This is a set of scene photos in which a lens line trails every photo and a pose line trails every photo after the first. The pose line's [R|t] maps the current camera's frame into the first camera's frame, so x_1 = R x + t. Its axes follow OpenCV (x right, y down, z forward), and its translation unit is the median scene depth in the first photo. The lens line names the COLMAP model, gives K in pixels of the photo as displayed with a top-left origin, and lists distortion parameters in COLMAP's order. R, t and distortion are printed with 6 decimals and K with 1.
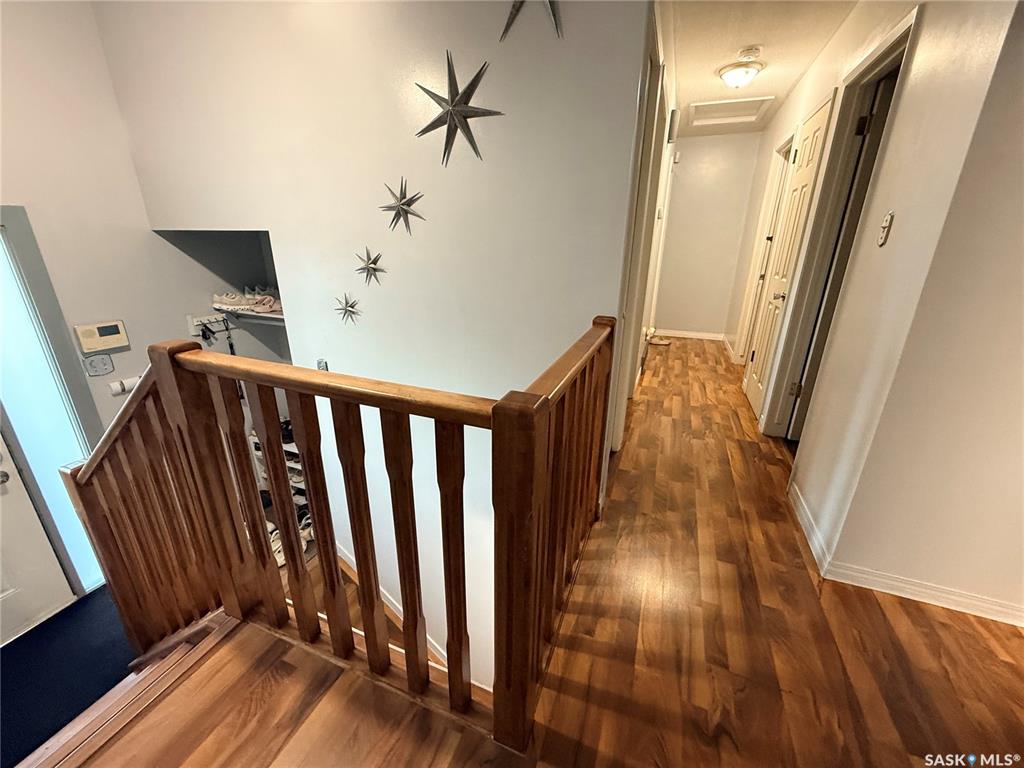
lens RADIAL K [[407.4, 0, 508.6], [0, 407.4, 384.0], [0, 0, 1]] dist [-0.001502, 0.000134]
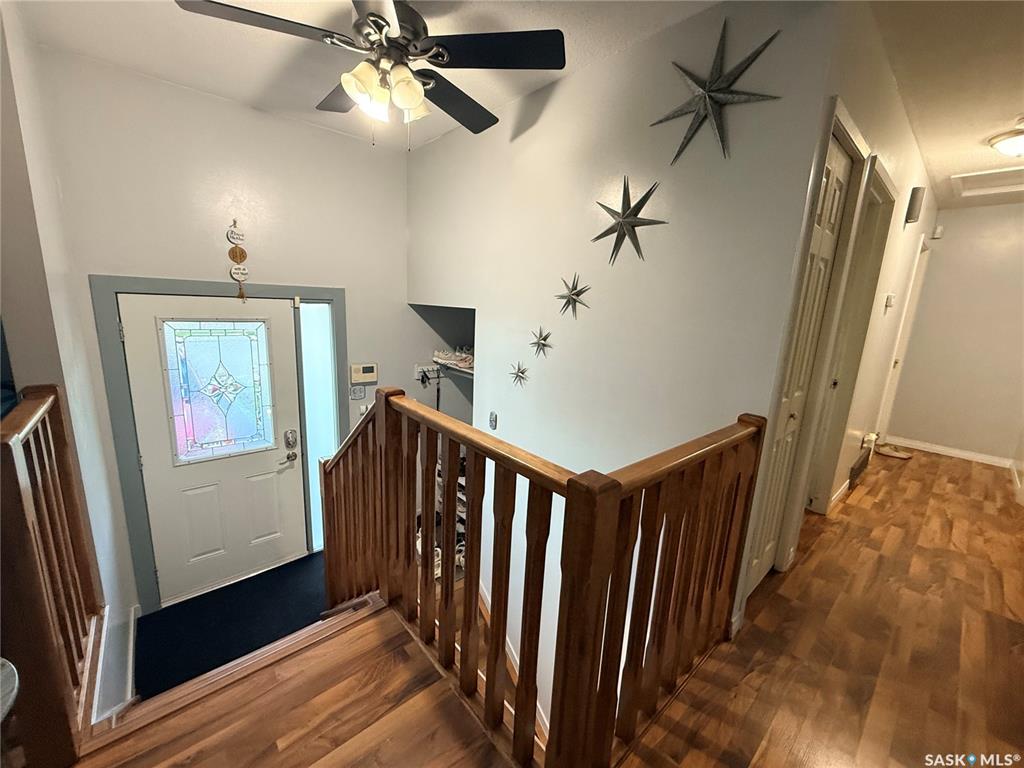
lens RADIAL K [[407.4, 0, 508.6], [0, 407.4, 384.0], [0, 0, 1]] dist [-0.001502, 0.000134]
pose [[0.889317, 0.121983, -0.440722, 0.098088], [-0.188586, 0.975826, -0.110452, -0.017034], [0.416594, 0.181340, 0.890823, -0.065290]]
